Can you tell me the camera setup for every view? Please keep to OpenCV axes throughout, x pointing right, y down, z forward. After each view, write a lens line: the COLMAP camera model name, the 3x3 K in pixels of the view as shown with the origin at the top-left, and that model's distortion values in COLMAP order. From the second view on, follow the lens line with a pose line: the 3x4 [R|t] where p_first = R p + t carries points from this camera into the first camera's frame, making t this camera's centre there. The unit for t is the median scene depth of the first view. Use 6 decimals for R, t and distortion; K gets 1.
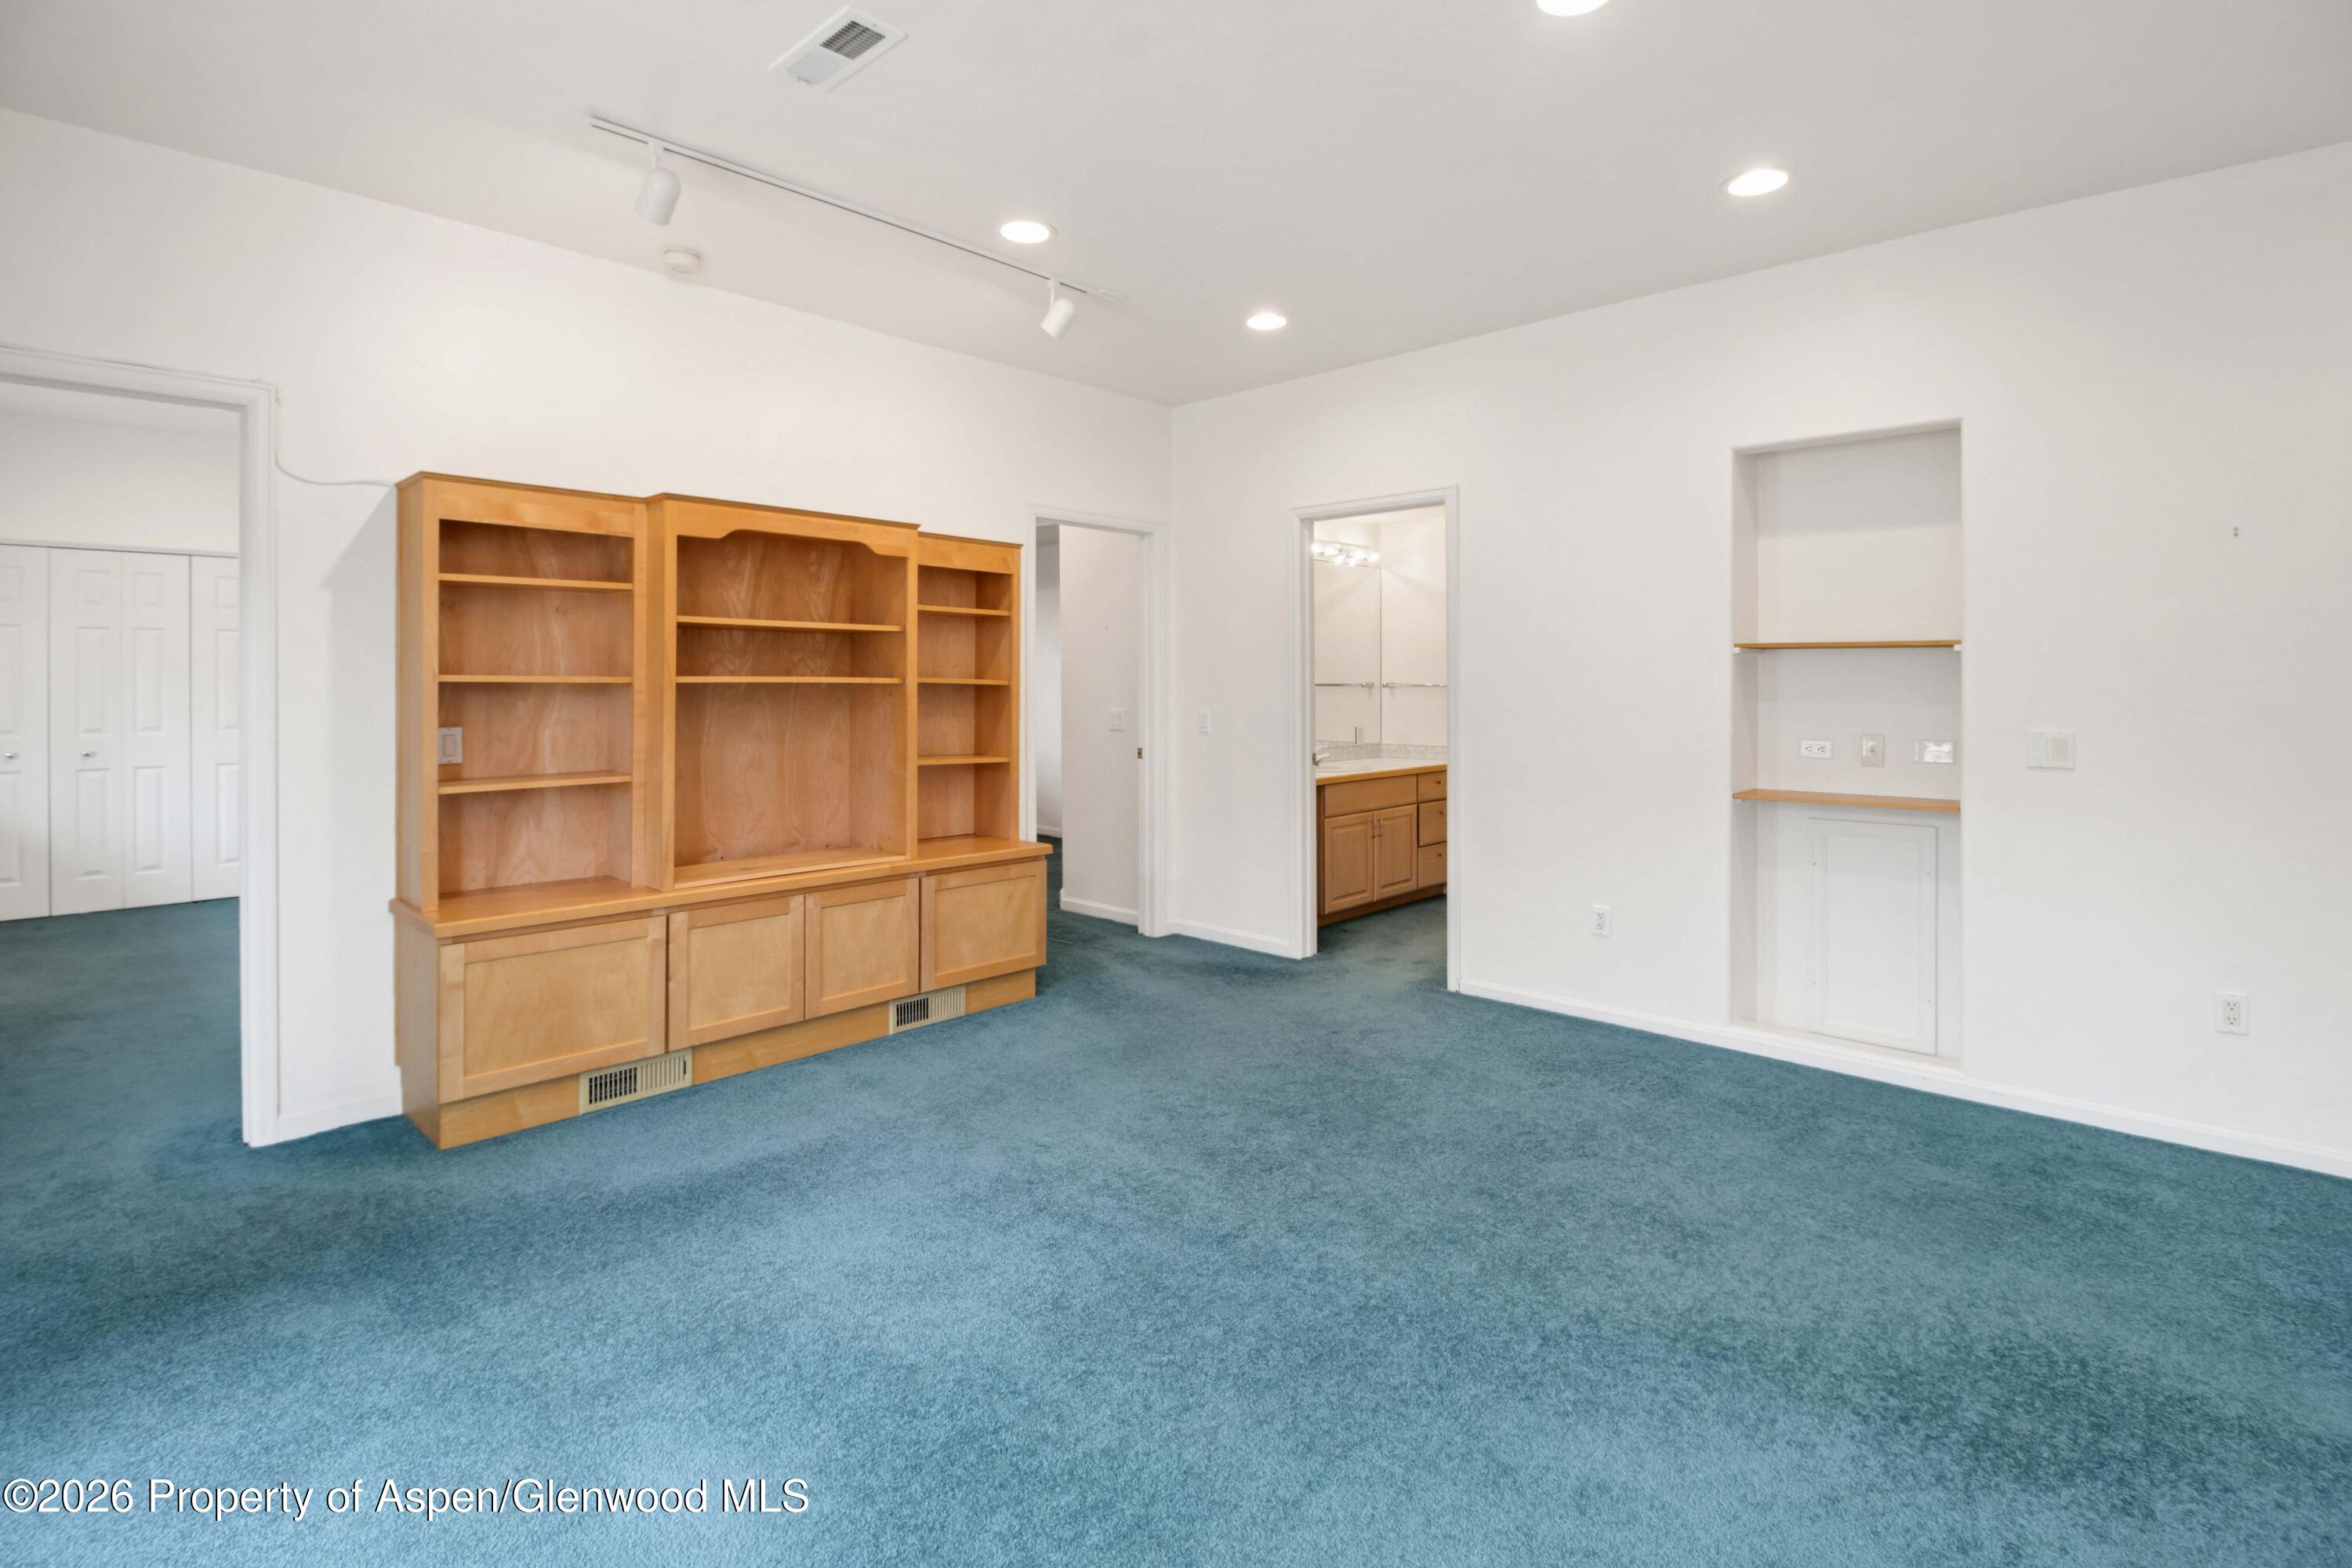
lens RADIAL K [[1137.2, 0, 1179.9], [0, 1137.2, 681.9], [0, 0, 1]] dist [0.000600, 0.000204]
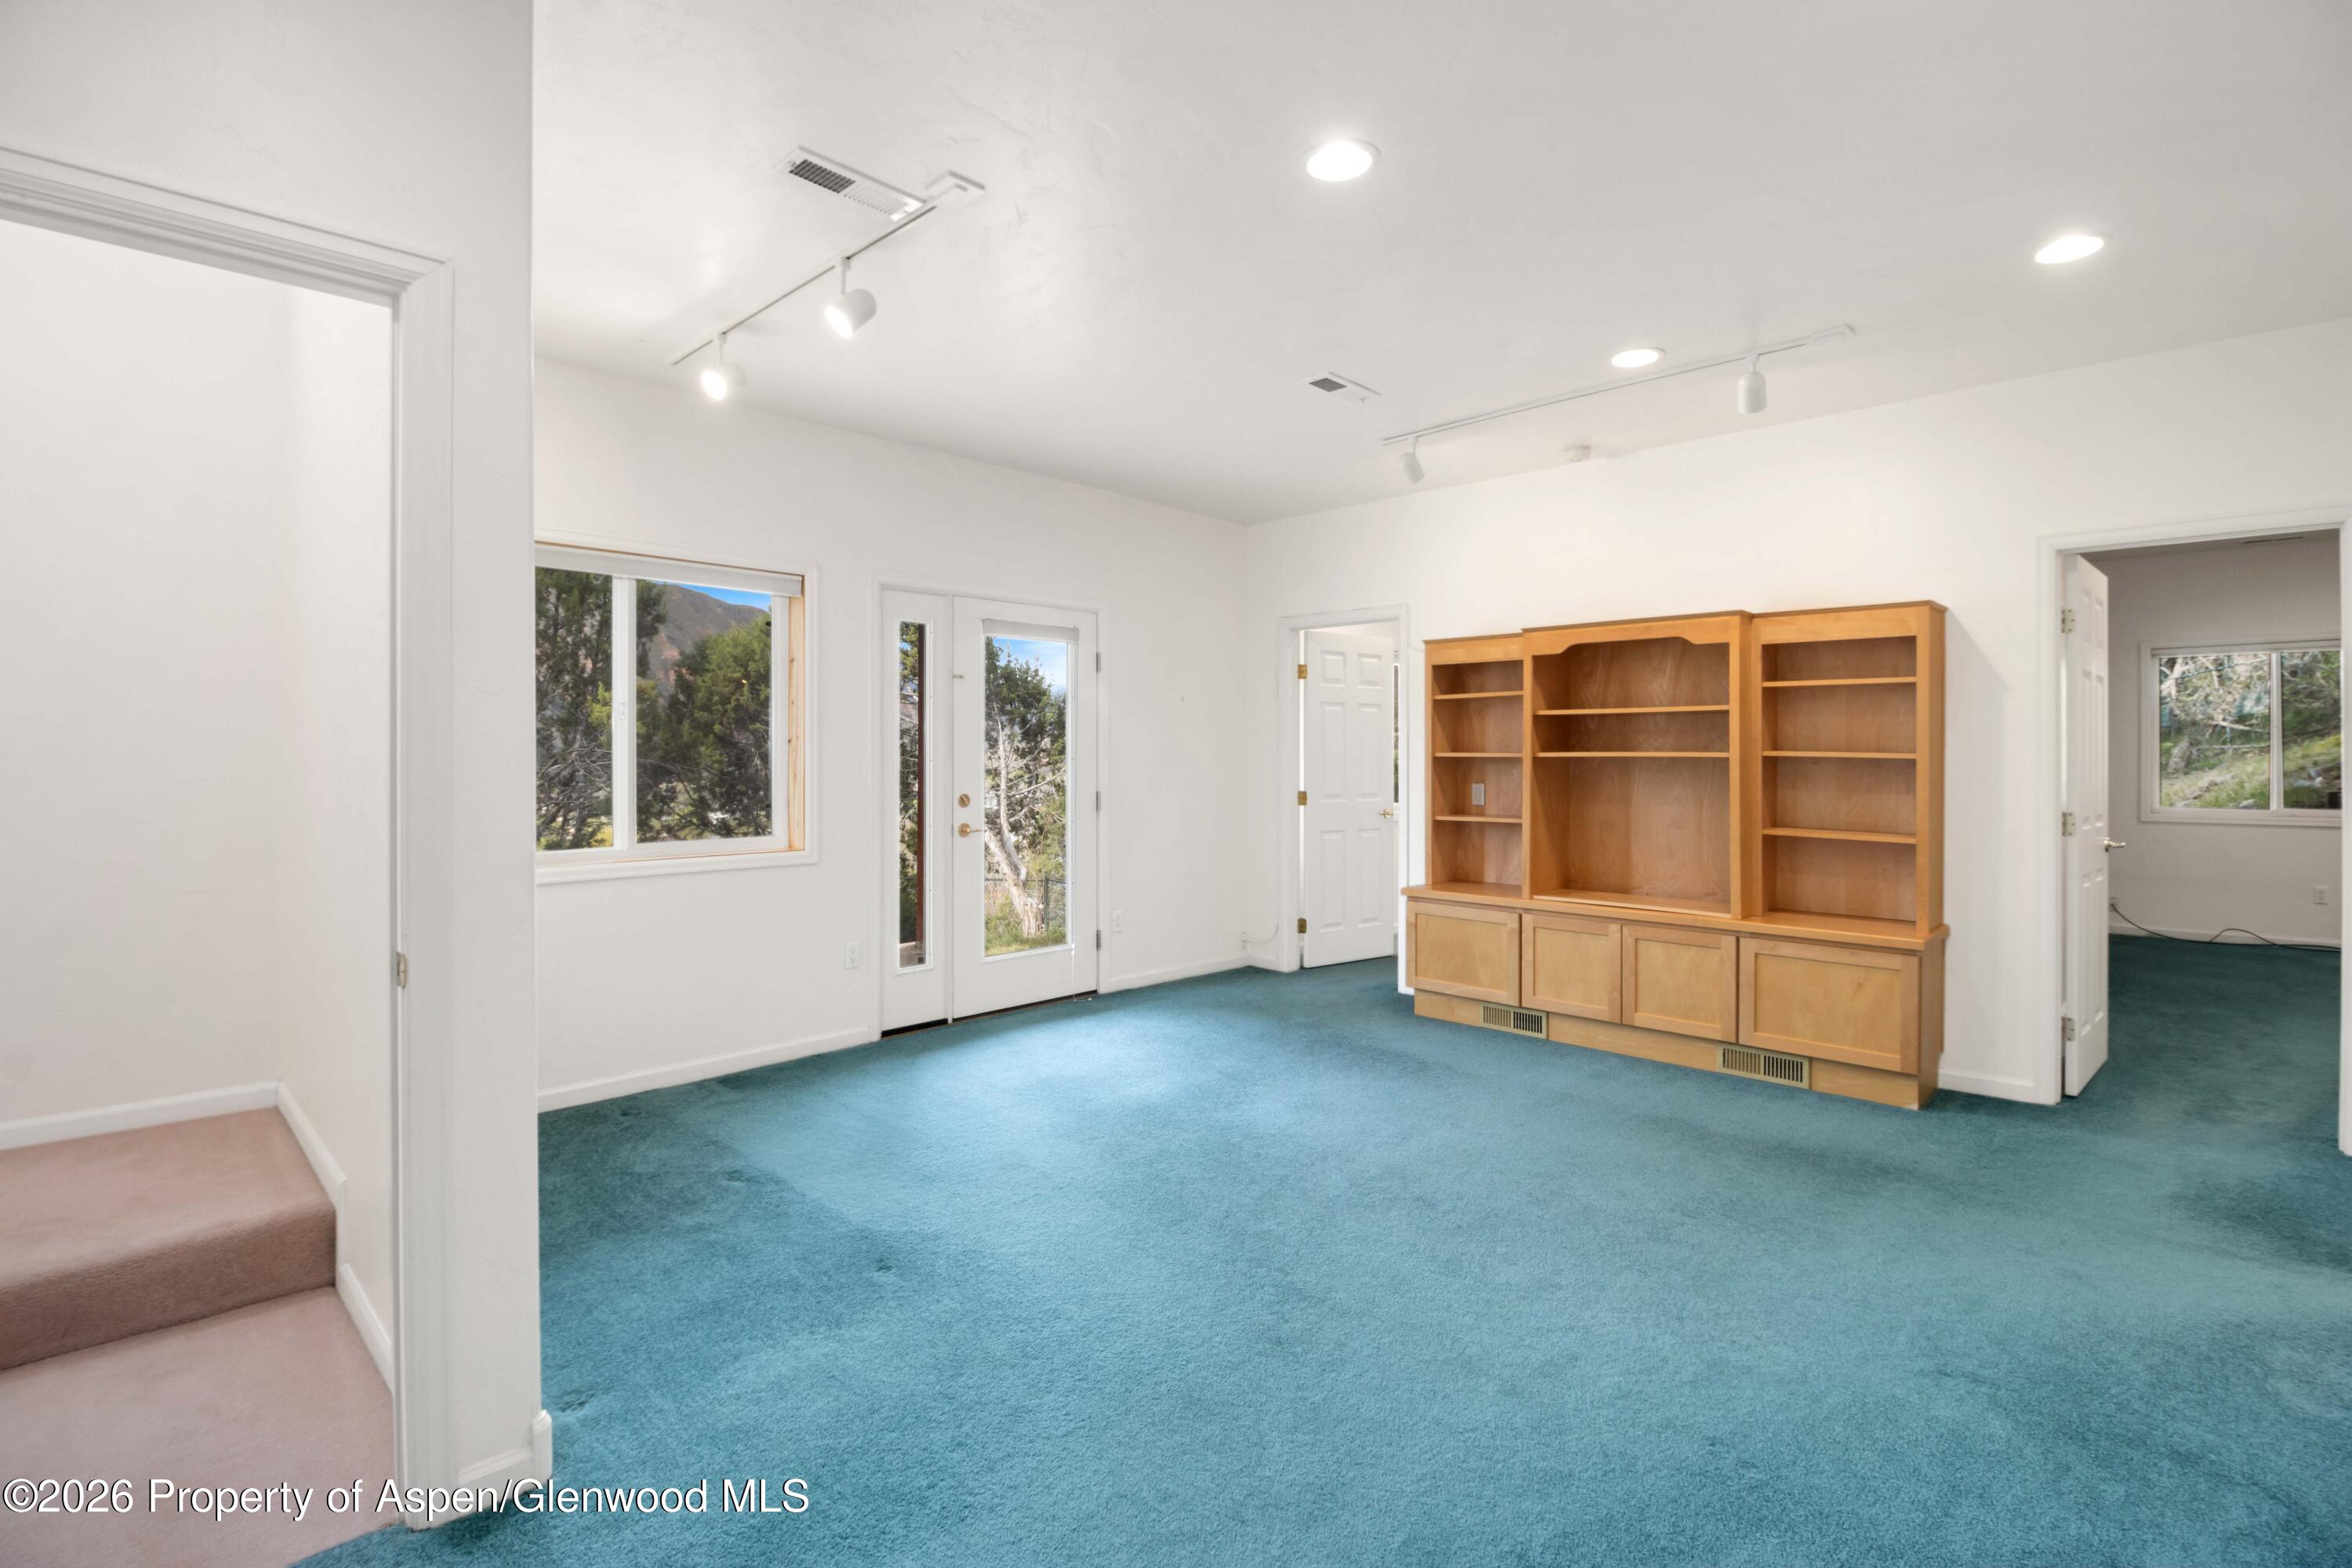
lens RADIAL K [[1129.3, 0, 1176.0], [0, 1129.3, 784.0], [0, 0, 1]] dist [-0.000960, -0.013569]
pose [[-0.024975, 0.020710, -0.999474, 1.028919], [0.002629, 0.999783, 0.020651, 0.003511], [0.999685, -0.002112, -0.025024, 0.586896]]
